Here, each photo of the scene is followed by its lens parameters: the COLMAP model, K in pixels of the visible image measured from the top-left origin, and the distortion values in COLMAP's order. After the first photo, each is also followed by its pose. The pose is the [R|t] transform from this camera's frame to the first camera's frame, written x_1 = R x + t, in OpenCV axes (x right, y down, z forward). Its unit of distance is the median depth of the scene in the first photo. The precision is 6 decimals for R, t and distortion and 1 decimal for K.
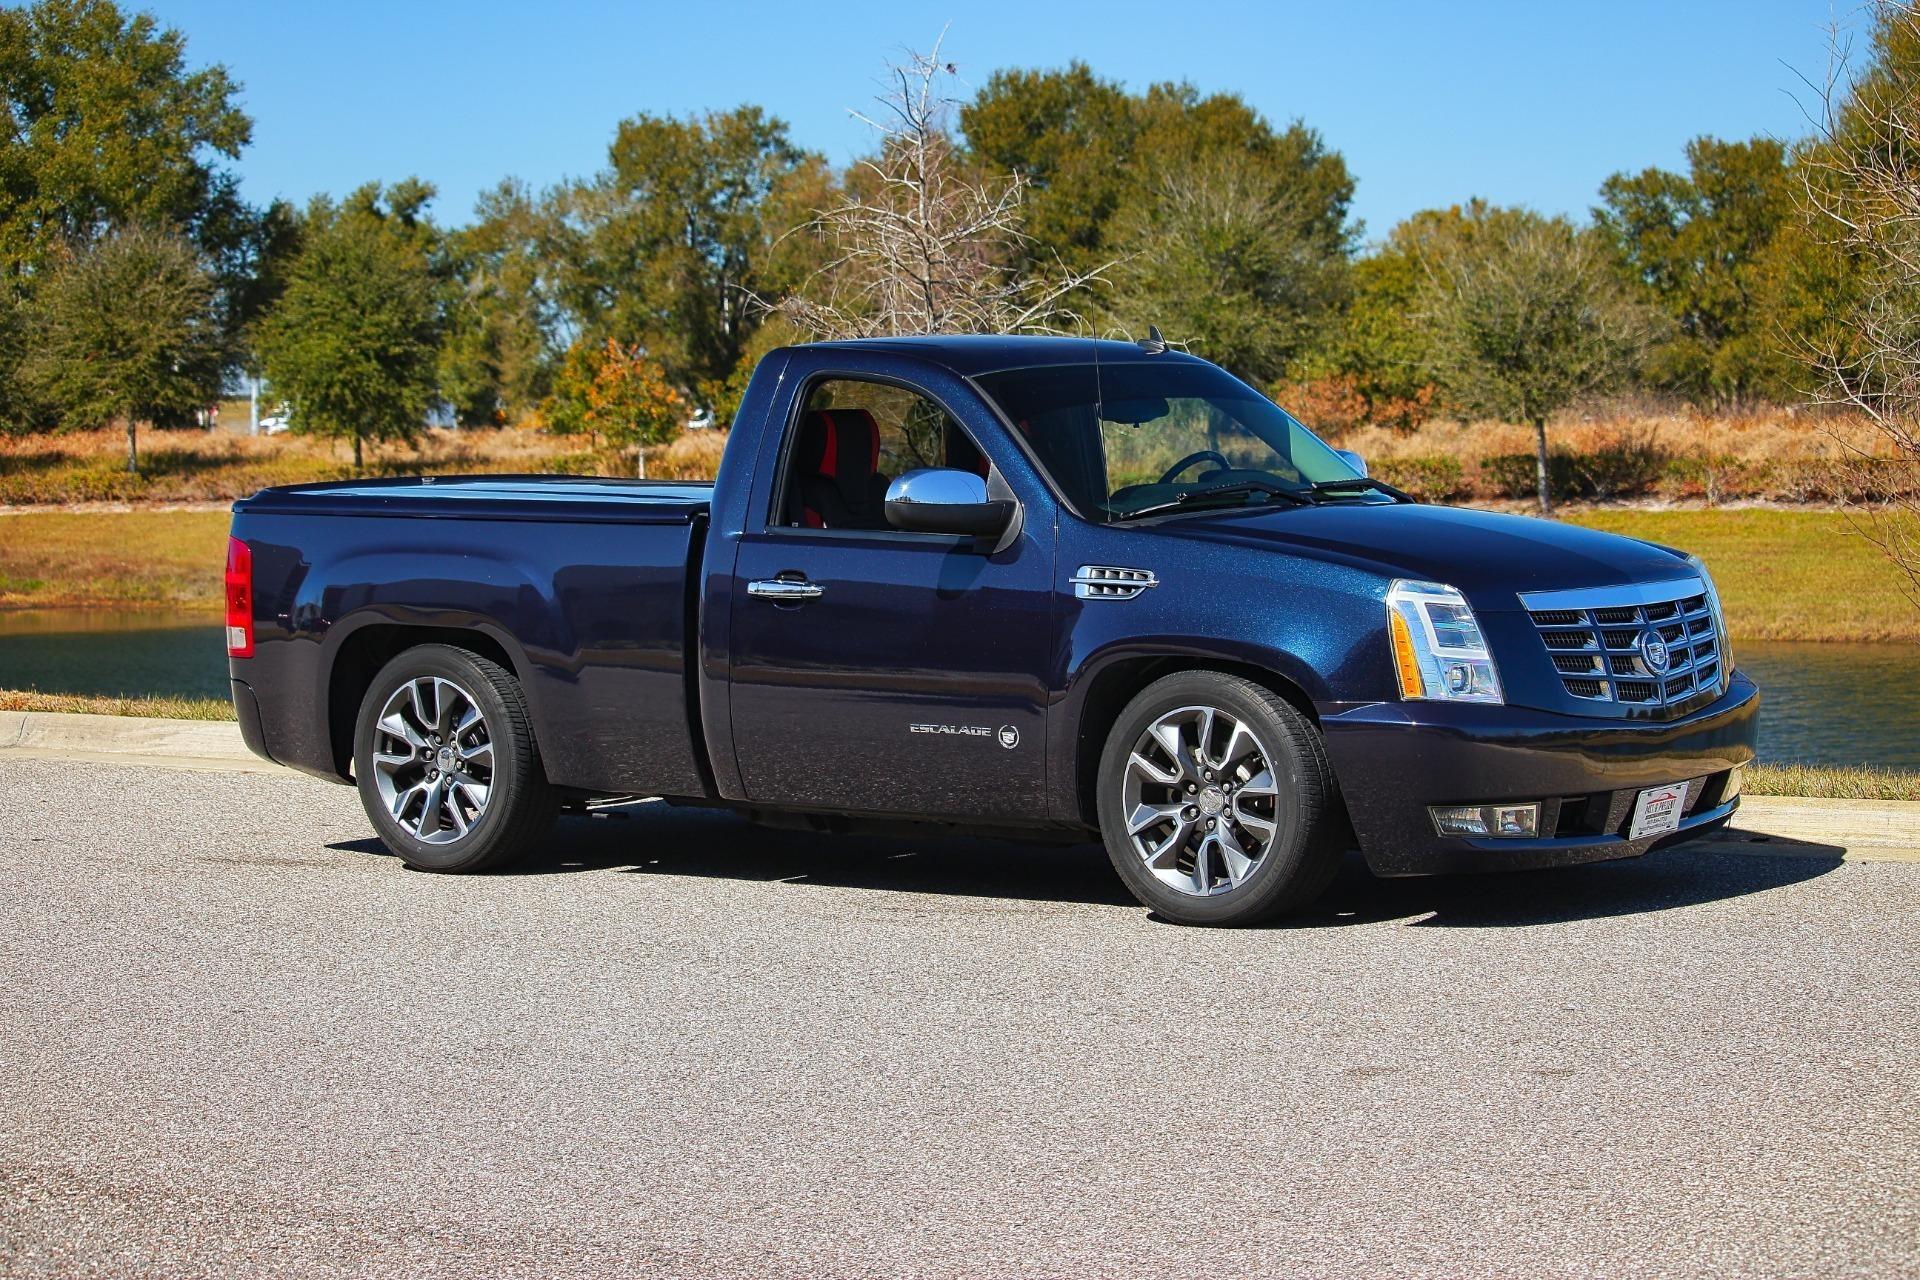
lens RADIAL K [[5075.0, 0, 959.8], [0, 5075.0, 553.2], [0, 0, 1]] dist [-0.385161, -0.414325]
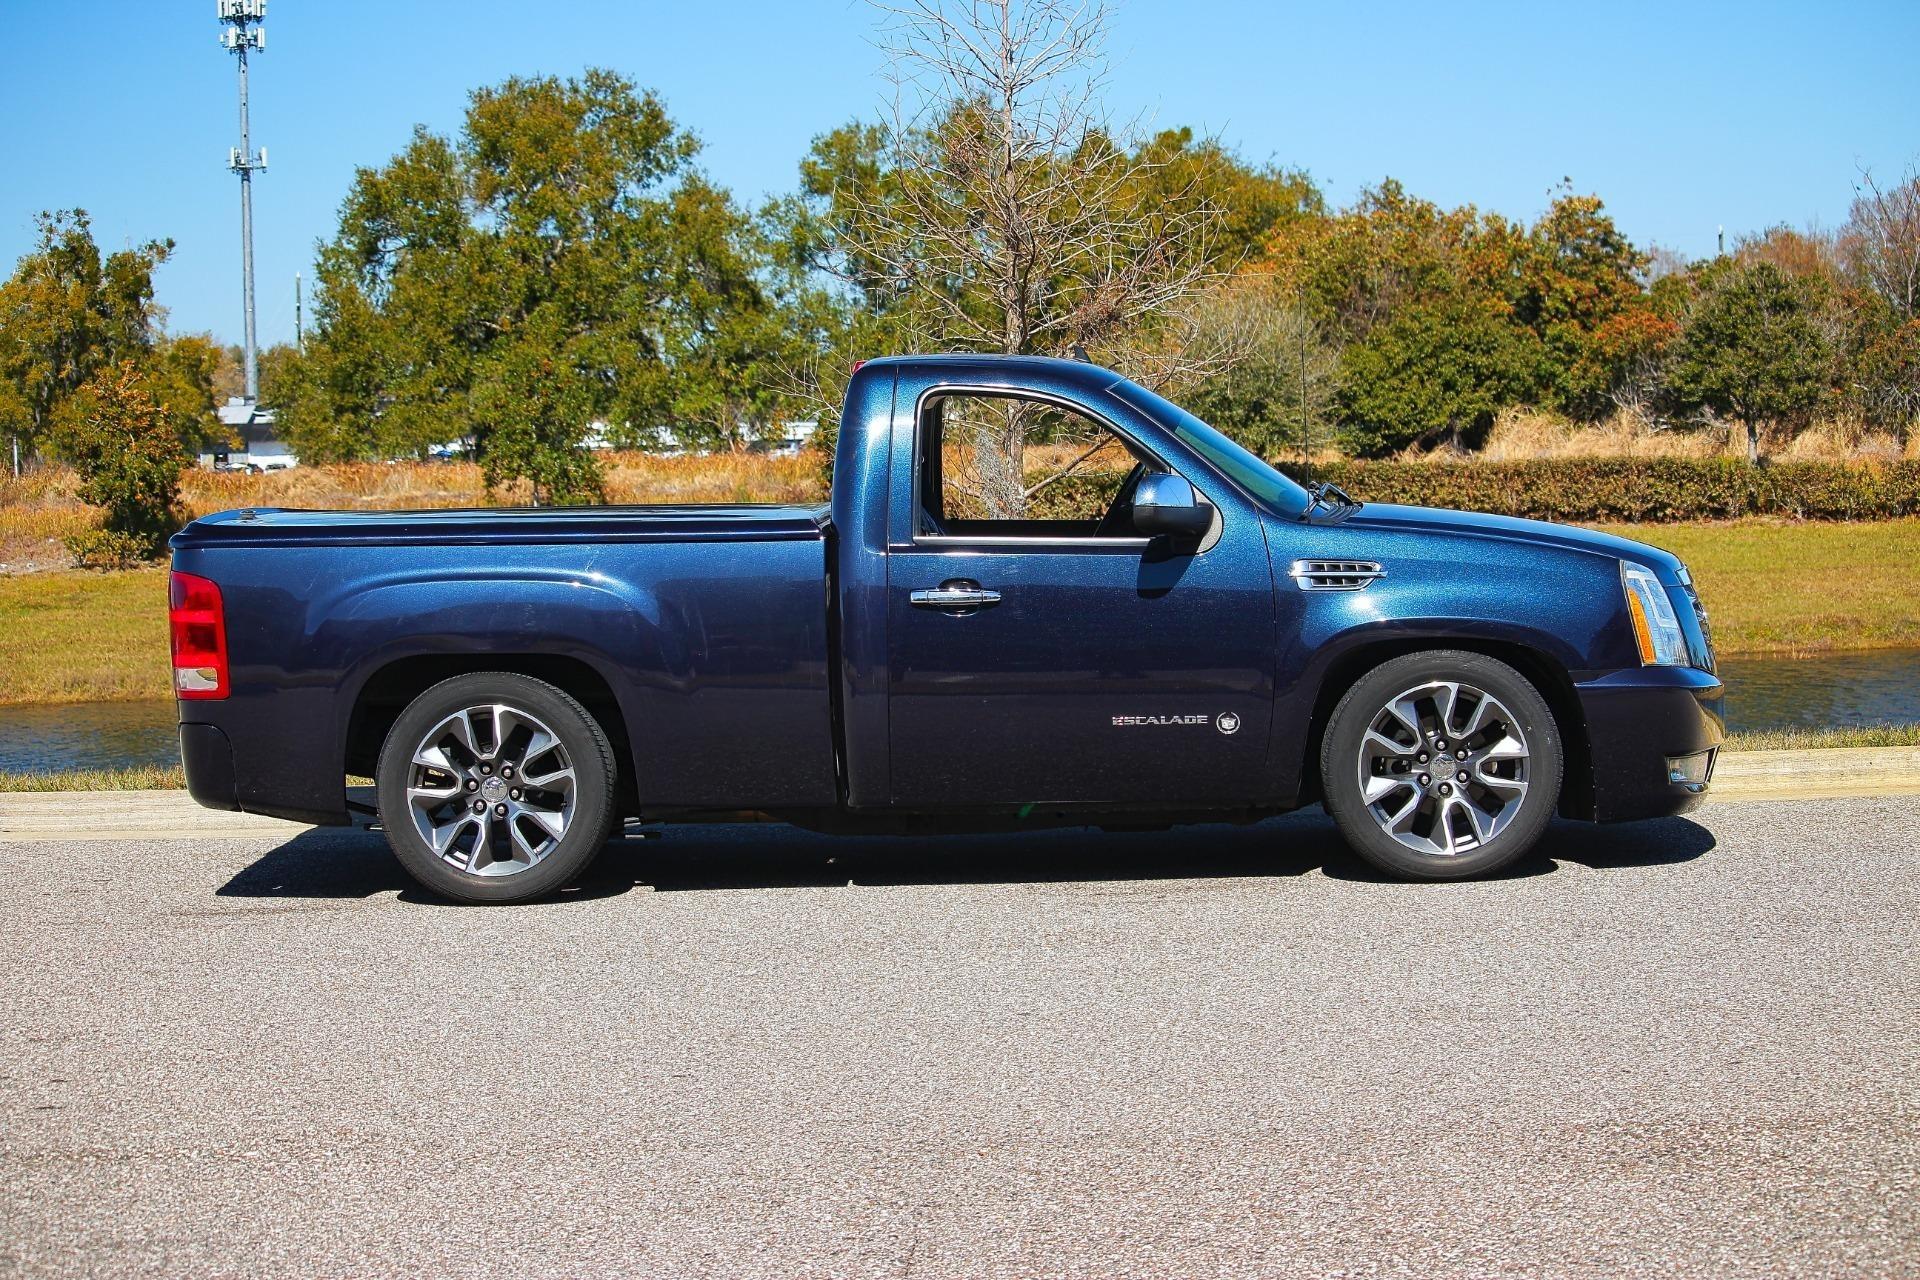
lens RADIAL K [[5047.8, 0, 918.4], [0, 5047.8, 524.2], [0, 0, 1]] dist [-0.370732, -0.316807]
pose [[0.805983, -0.023684, 0.591464, -0.603047], [0.036810, 0.999271, -0.010148, 0.002250], [-0.590793, 0.029951, 0.806267, 0.159369]]
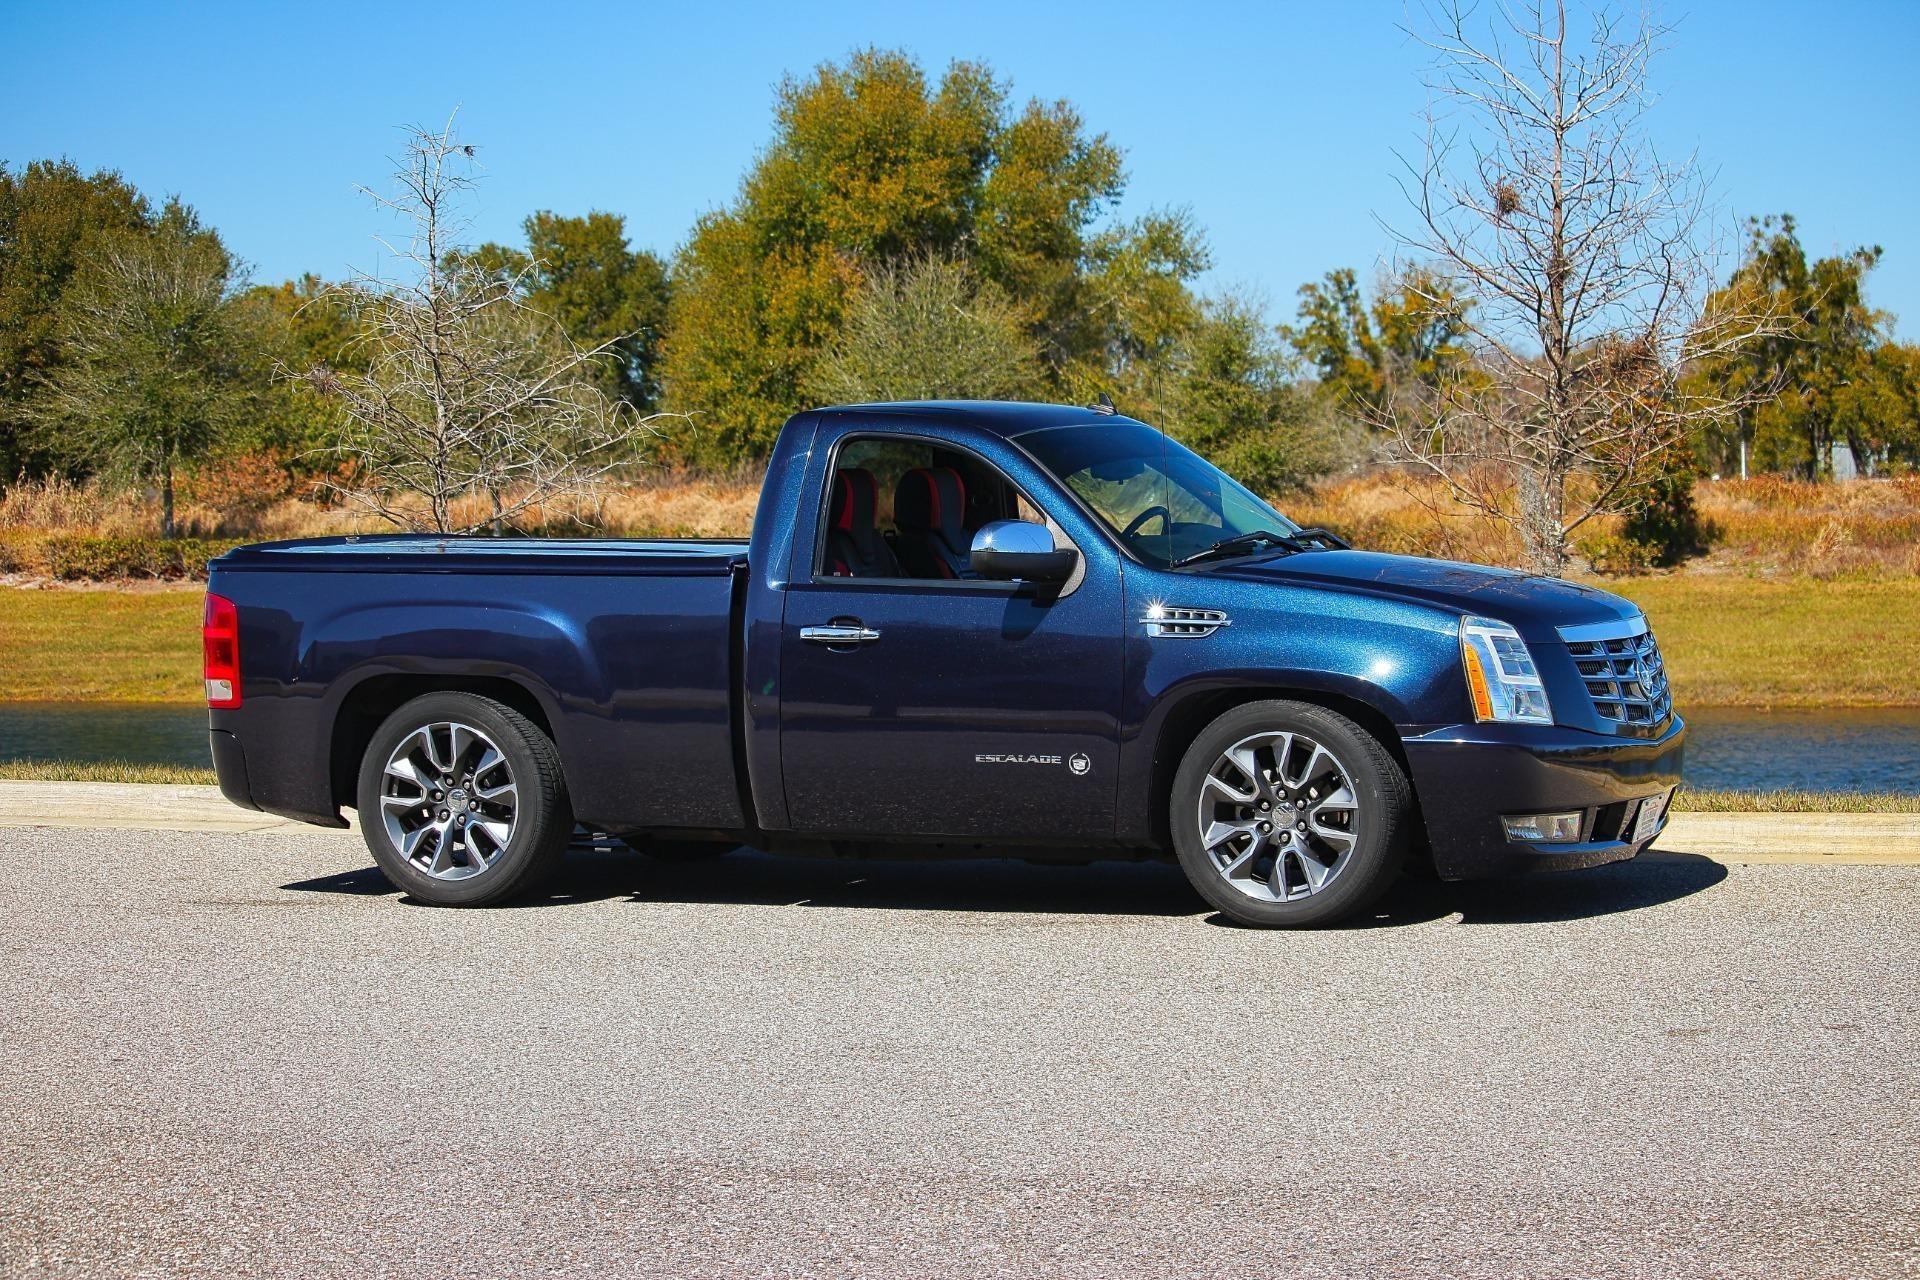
lens RADIAL K [[5075.0, 0, 959.8], [0, 5075.0, 553.2], [0, 0, 1]] dist [-0.385161, -0.414325]
pose [[0.968510, -0.007746, 0.248854, -0.259517], [0.011478, 0.999842, -0.013548, 0.004428], [-0.248710, 0.015978, 0.968446, -0.055499]]
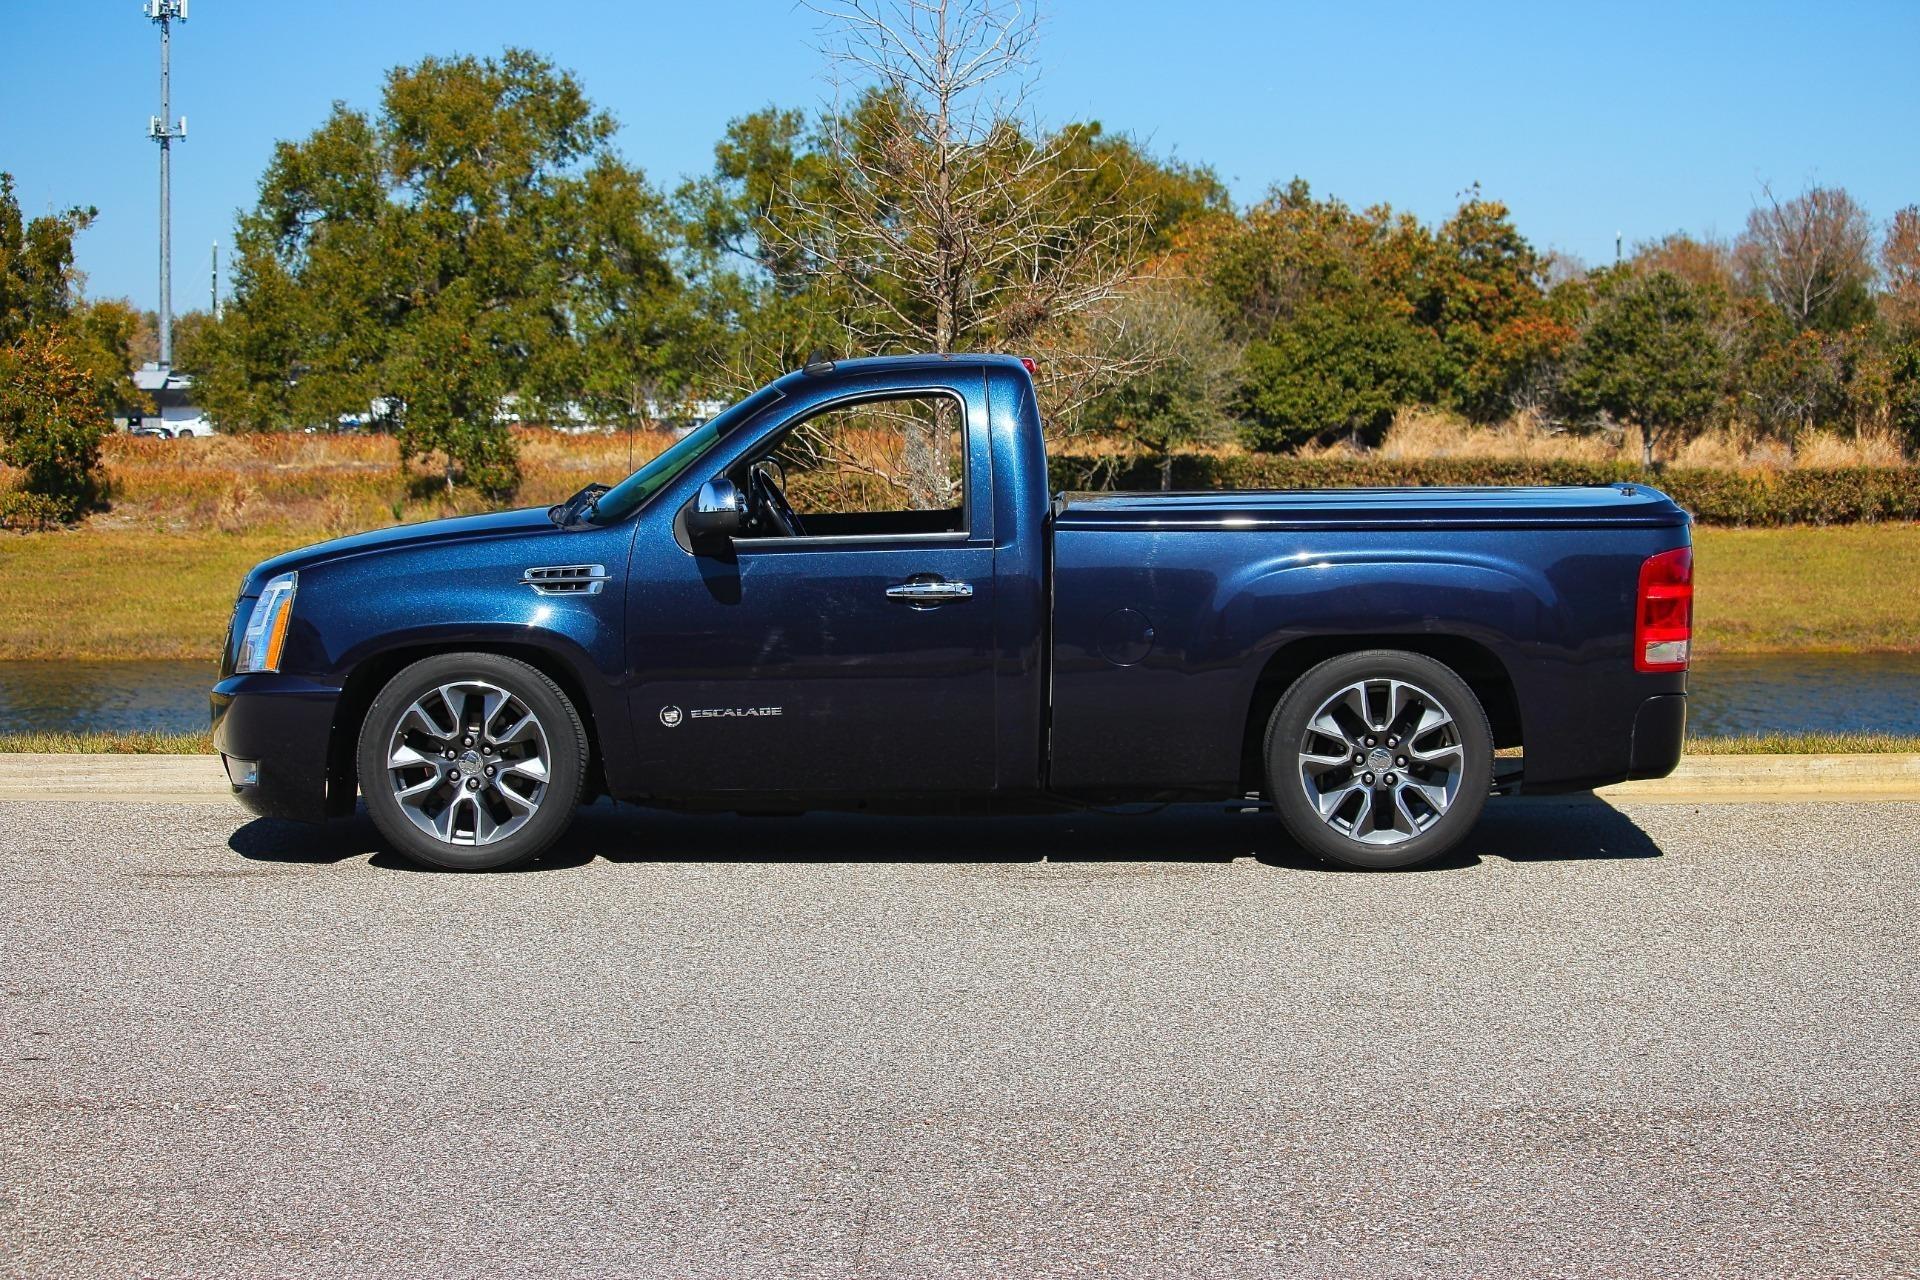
lens RADIAL K [[4997.5, 0, 961.2], [0, 4997.5, 578.8], [0, 0, 1]] dist [-0.395339, -0.227196]
pose [[0.788540, -0.012061, 0.614866, -0.627279], [0.011112, 0.999924, 0.005364, -0.000399], [-0.614884, 0.002602, 0.788614, 0.142915]]
